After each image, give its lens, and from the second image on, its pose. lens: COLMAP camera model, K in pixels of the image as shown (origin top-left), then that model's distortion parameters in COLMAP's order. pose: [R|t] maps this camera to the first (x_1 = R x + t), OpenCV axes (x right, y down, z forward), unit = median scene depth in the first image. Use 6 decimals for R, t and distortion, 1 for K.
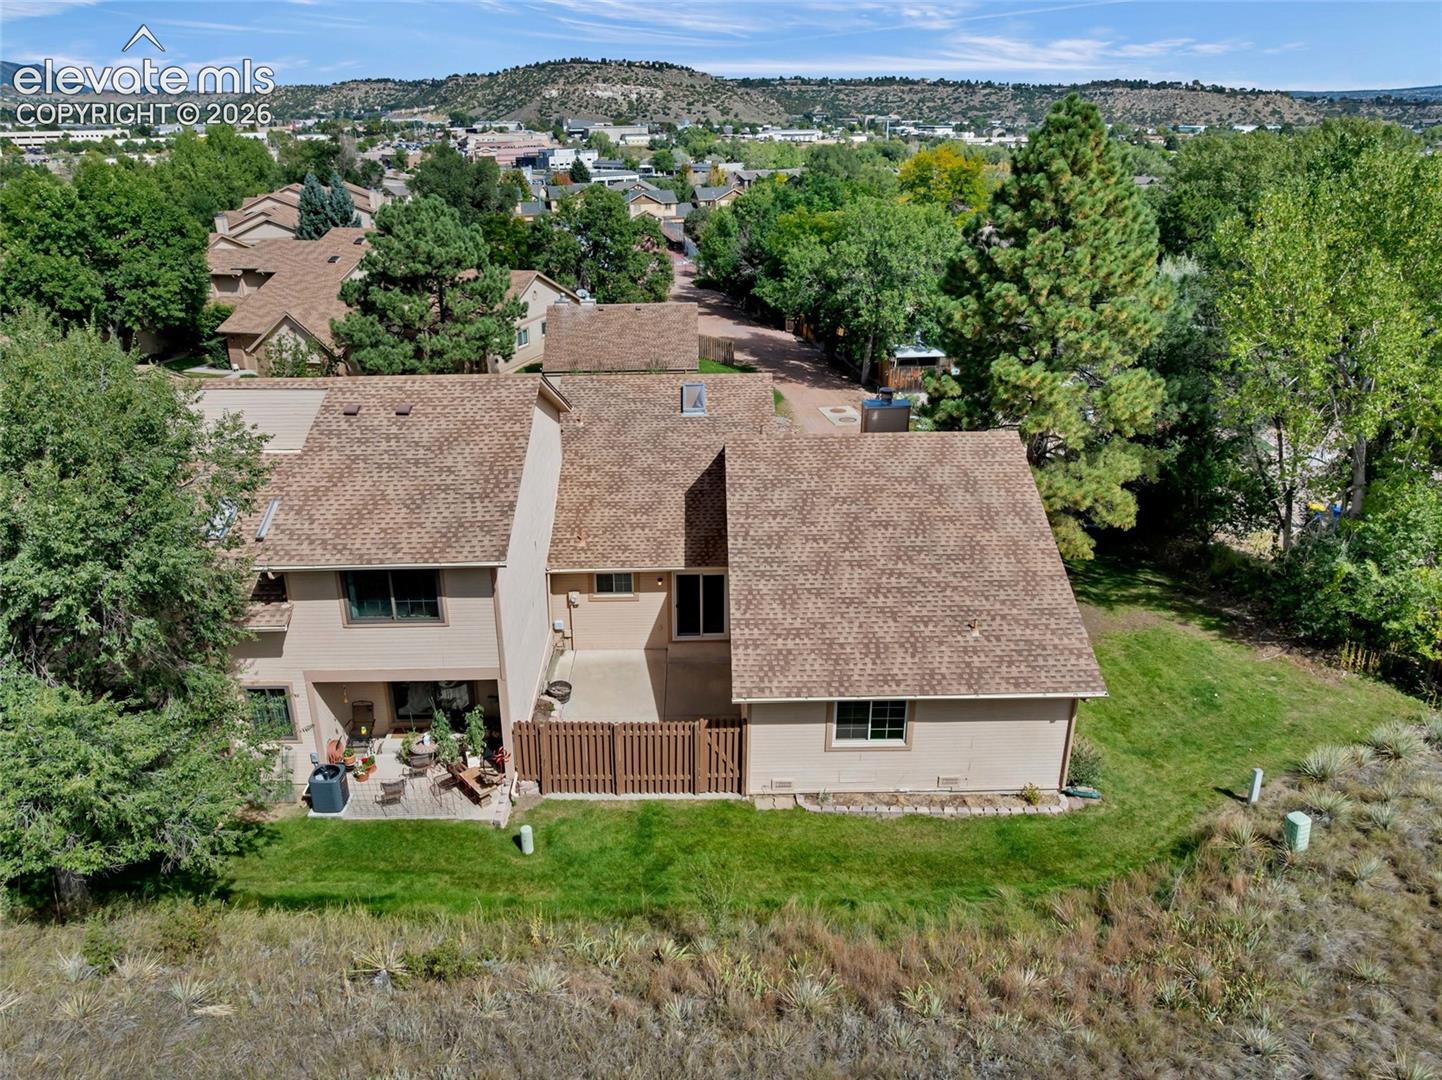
lens RADIAL K [[995.5, 0, 721.4], [0, 995.5, 539.9], [0, 0, 1]] dist [-0.031791, 0.005855]
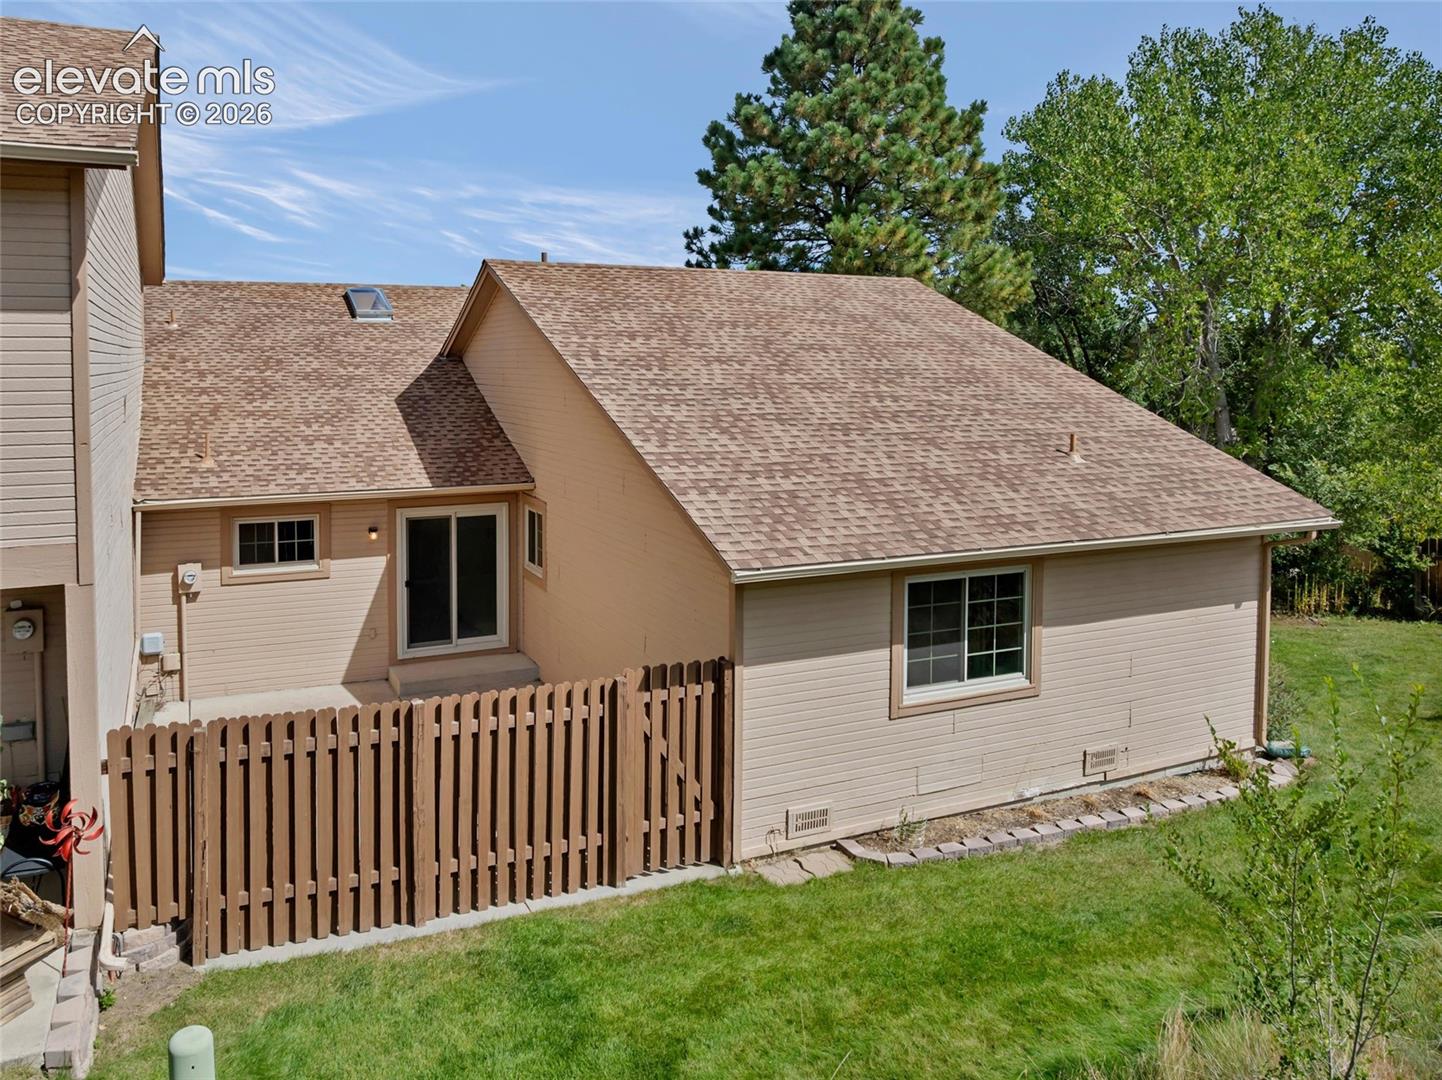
lens RADIAL K [[995.5, 0, 607.3], [0, 995.5, 487.8], [0, 0, 1]] dist [-0.031791, 0.005855]
pose [[0.921620, -0.014861, 0.387808, -0.178852], [0.138096, 0.946422, -0.291916, 0.222482], [-0.362692, 0.322591, 0.874294, 0.613338]]
